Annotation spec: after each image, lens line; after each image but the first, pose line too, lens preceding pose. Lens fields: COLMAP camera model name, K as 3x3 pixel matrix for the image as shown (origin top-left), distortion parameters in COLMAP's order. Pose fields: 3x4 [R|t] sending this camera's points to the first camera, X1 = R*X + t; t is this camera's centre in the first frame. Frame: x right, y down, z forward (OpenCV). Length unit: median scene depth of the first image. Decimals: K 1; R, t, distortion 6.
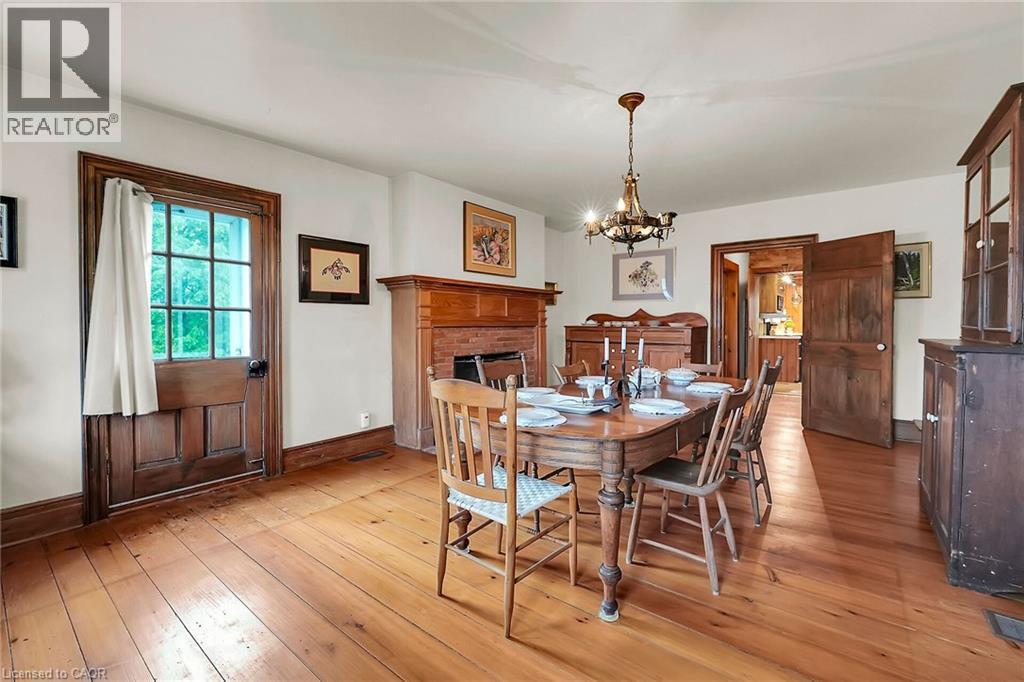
lens RADIAL K [[441.2, 0, 517.0], [0, 441.2, 331.2], [0, 0, 1]] dist [-0.015654, -0.001811]
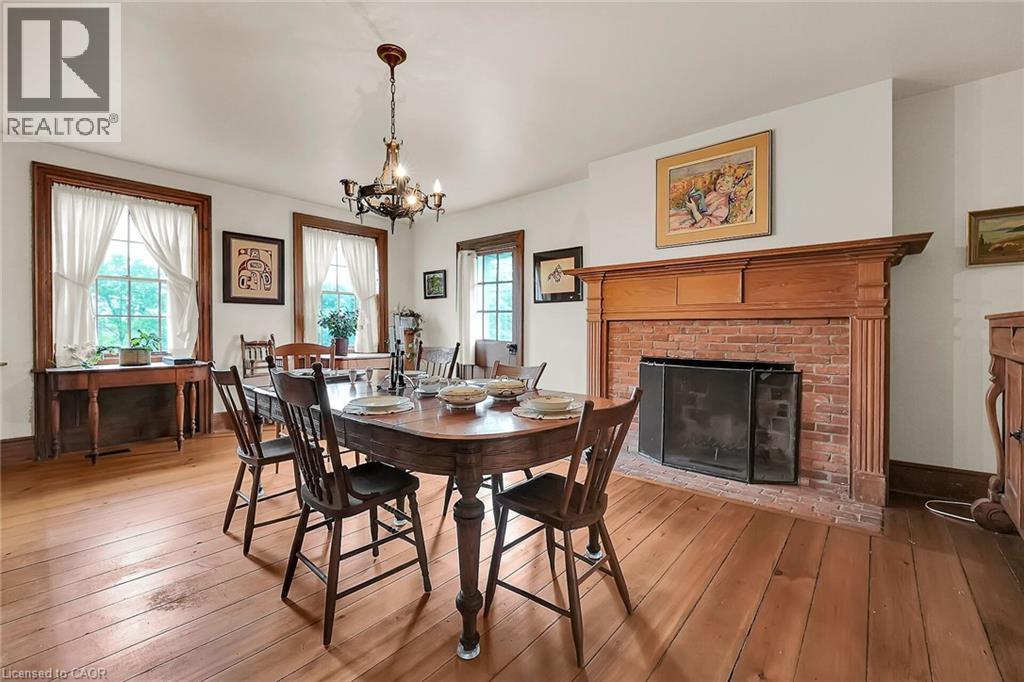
lens RADIAL K [[441.2, 0, 512.6], [0, 441.2, 335.0], [0, 0, 1]] dist [-0.015654, -0.001811]
pose [[-0.070130, 0.016566, -0.997400, 0.697469], [-0.016949, 0.999698, 0.017795, 0.007256], [0.997394, 0.018153, -0.069828, 0.821176]]
